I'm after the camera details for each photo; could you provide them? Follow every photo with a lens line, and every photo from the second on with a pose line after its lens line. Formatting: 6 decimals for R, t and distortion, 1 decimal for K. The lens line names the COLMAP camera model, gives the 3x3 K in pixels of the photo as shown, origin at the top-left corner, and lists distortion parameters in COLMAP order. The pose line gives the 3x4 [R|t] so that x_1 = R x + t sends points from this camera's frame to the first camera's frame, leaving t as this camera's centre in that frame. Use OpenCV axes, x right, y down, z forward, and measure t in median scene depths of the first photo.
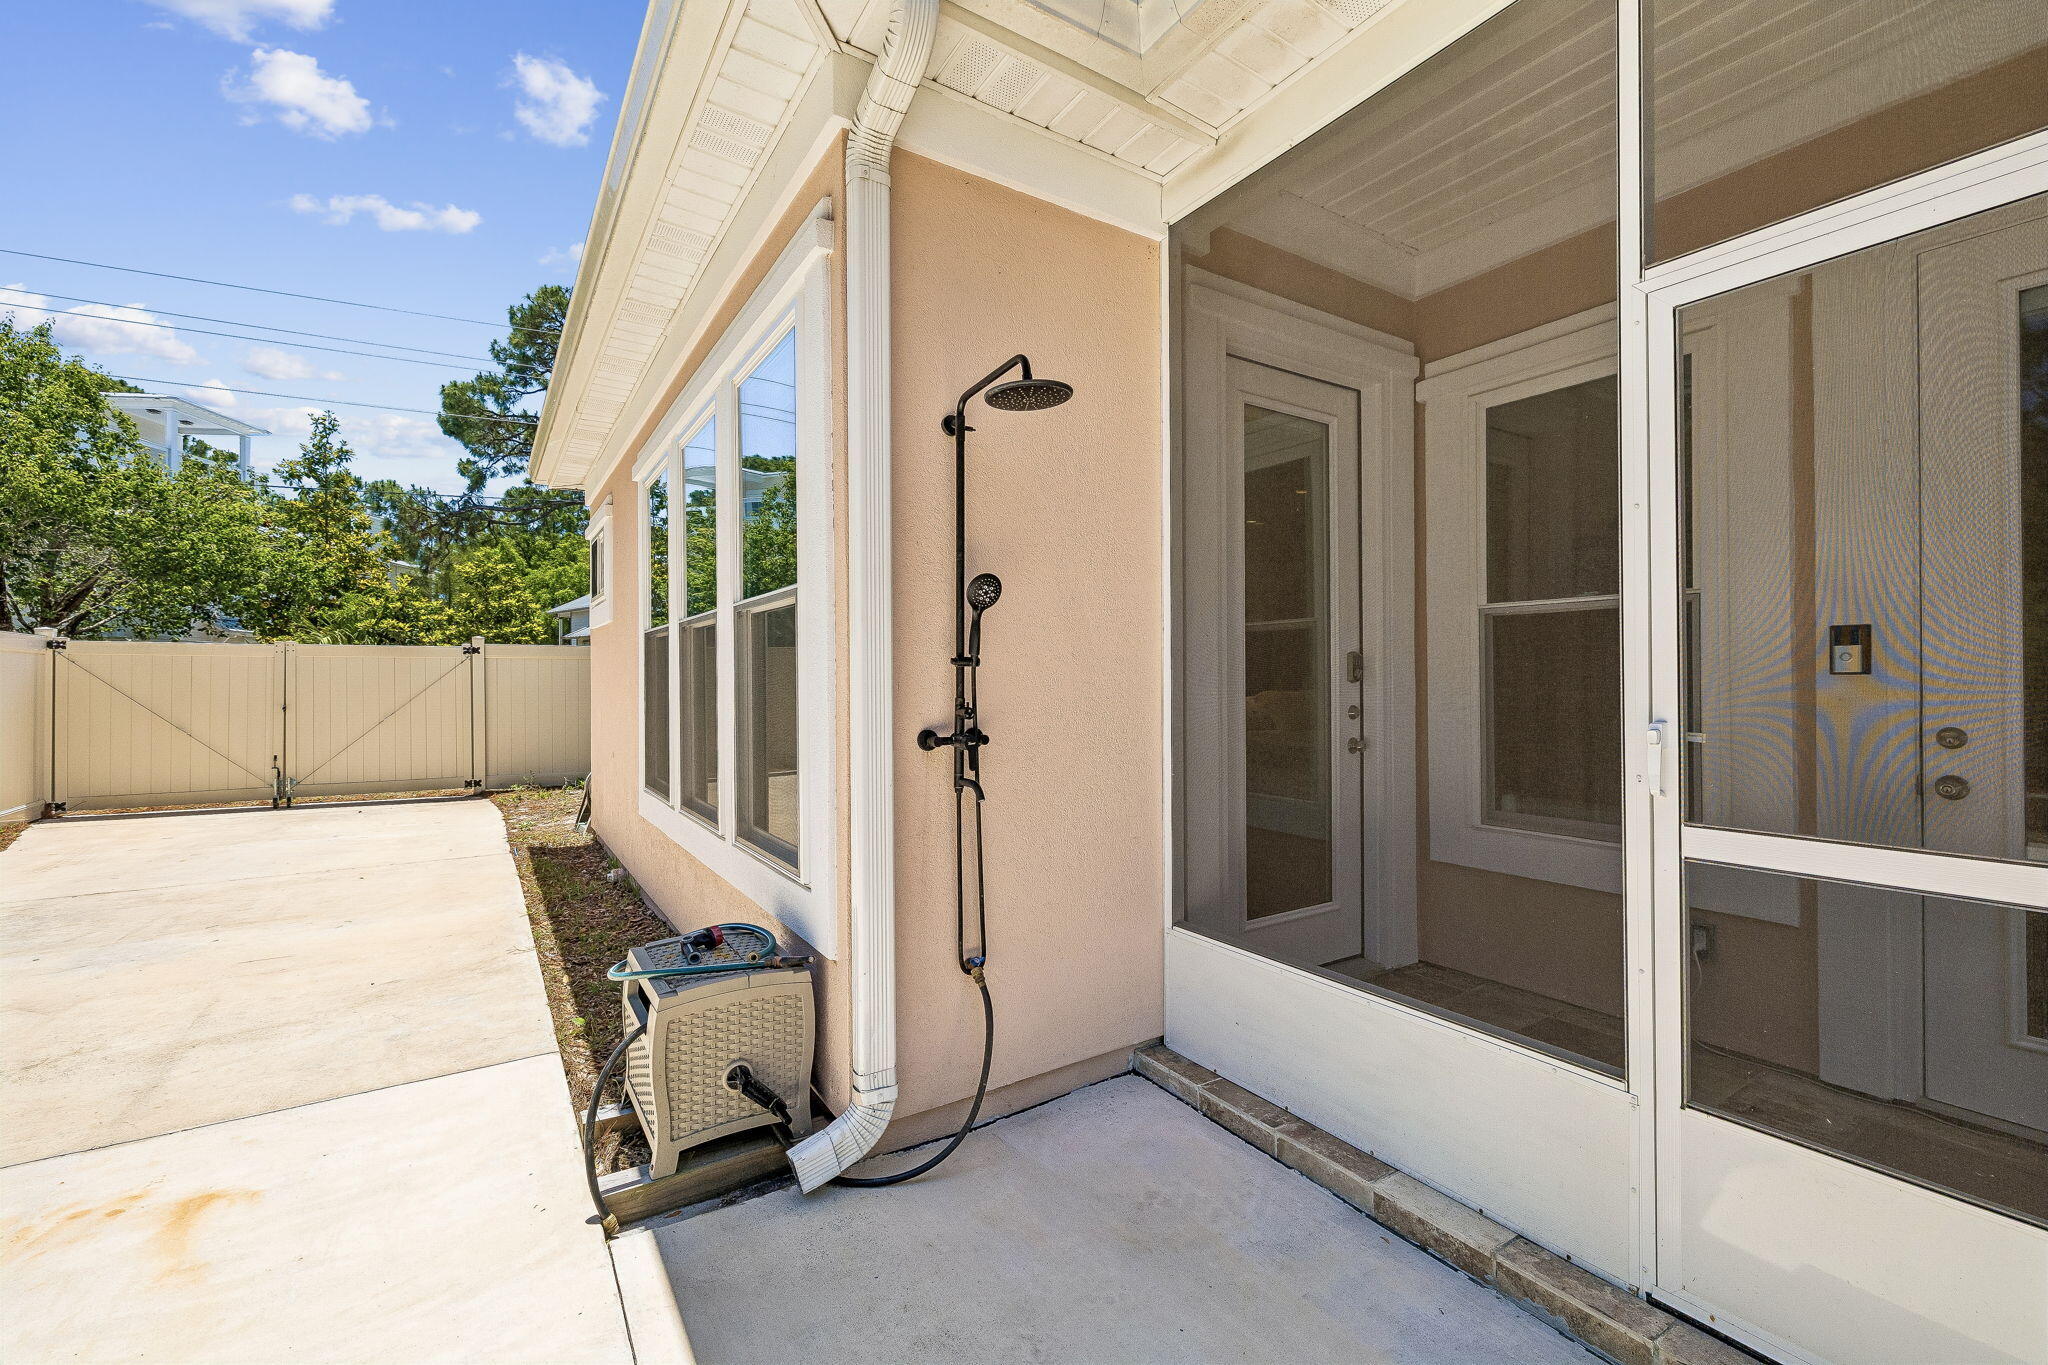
lens RADIAL K [[862.4, 0, 1025.3], [0, 862.4, 674.2], [0, 0, 1]] dist [0.000699, -0.000225]
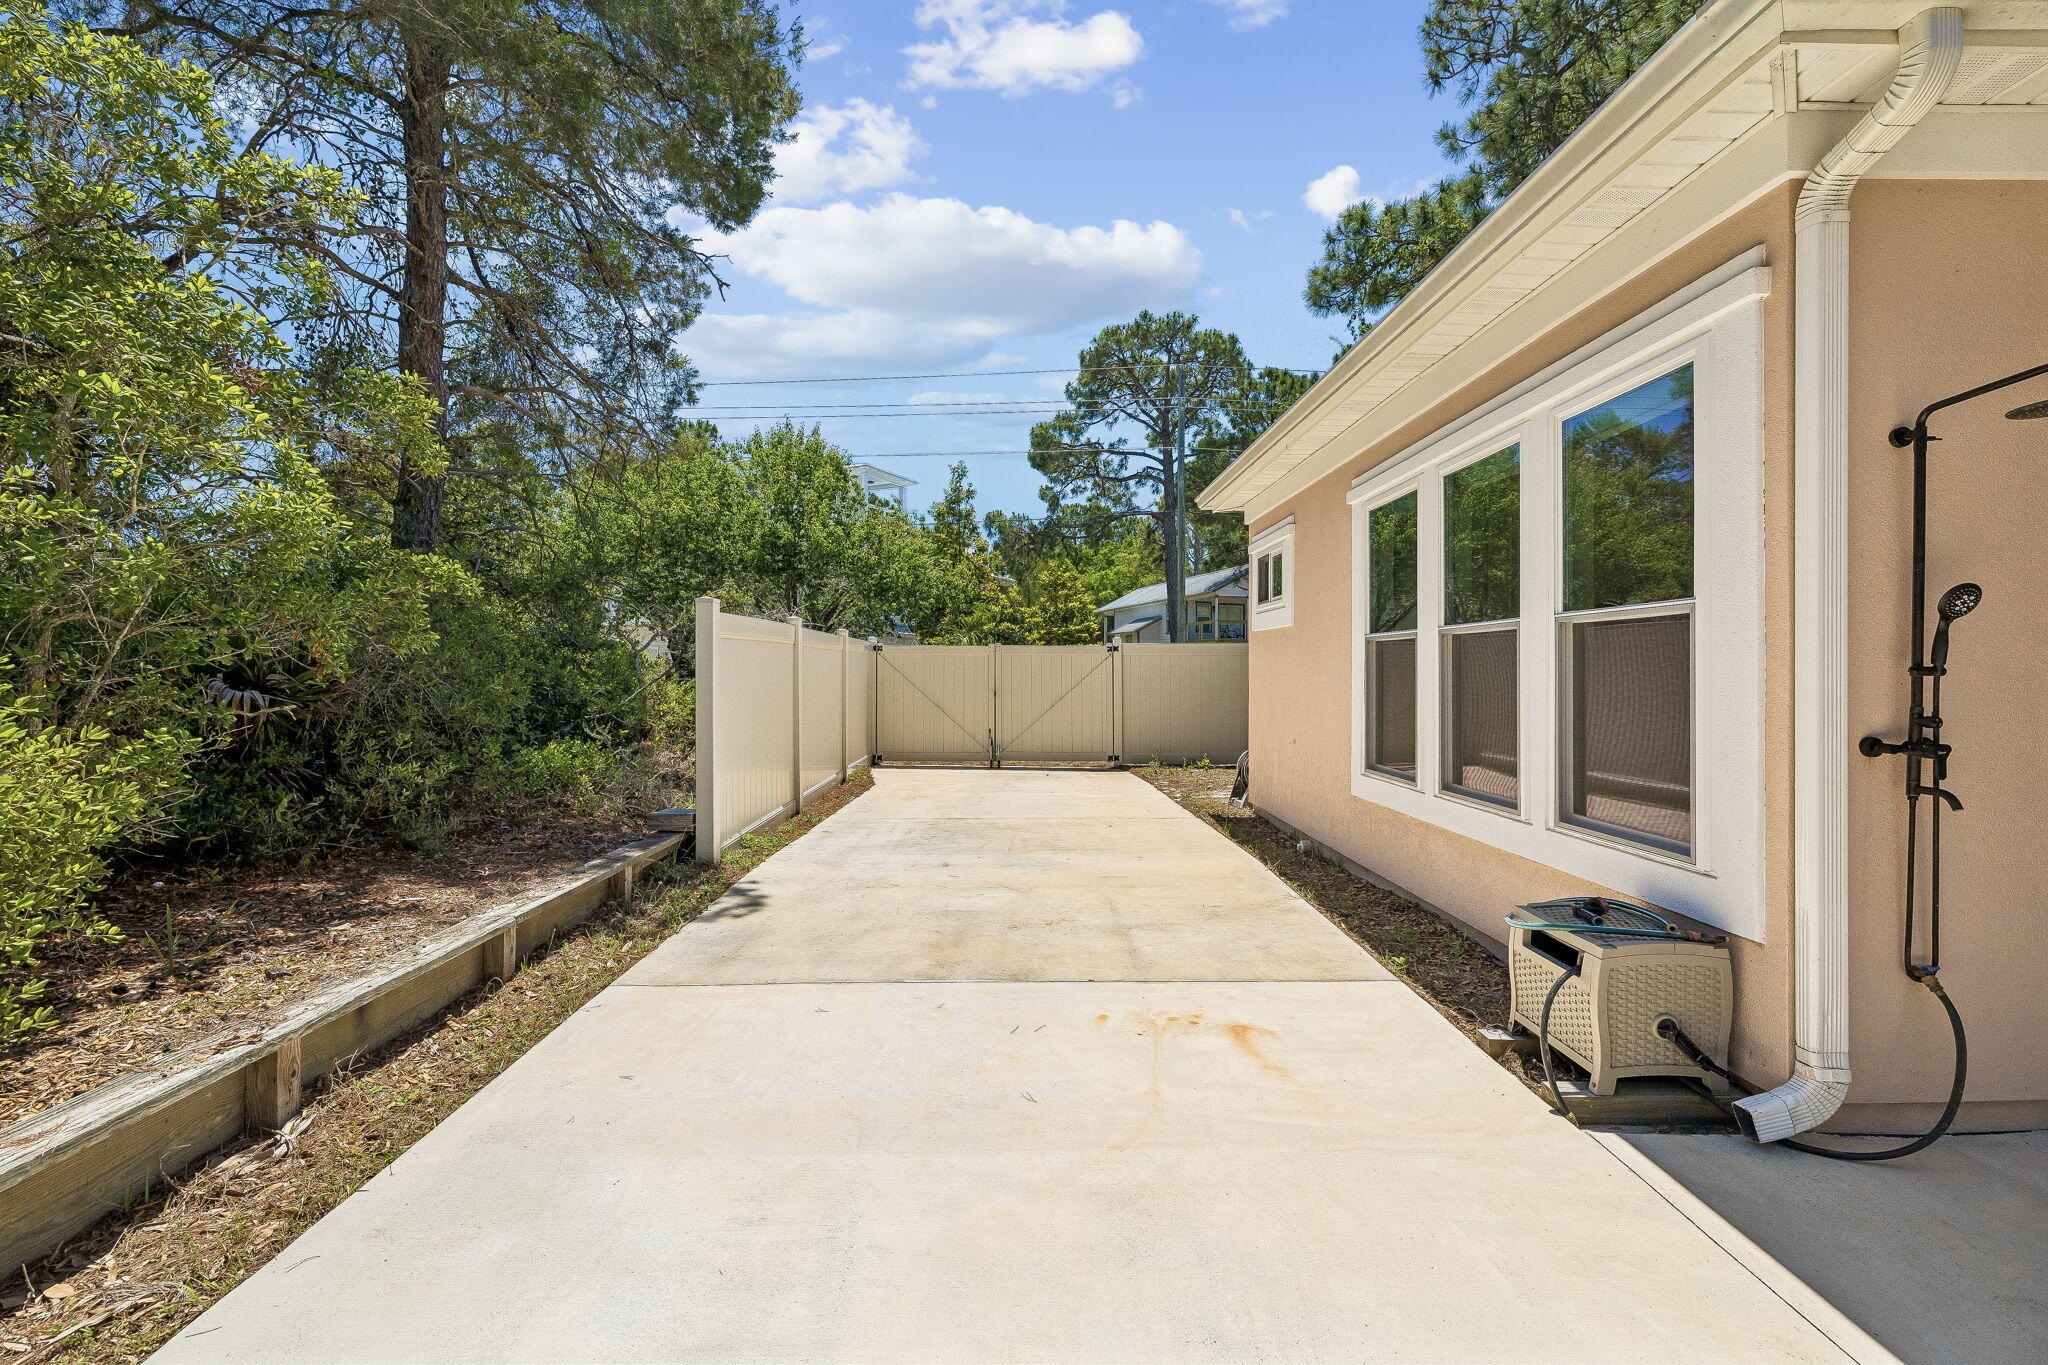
lens RADIAL K [[862.4, 0, 1025.3], [0, 862.4, 674.2], [0, 0, 1]] dist [0.000699, -0.000225]
pose [[0.844876, 0.007277, -0.534913, -0.167103], [-0.001764, 0.999940, 0.010818, -0.008082], [0.534960, -0.008197, 0.844838, -0.165491]]
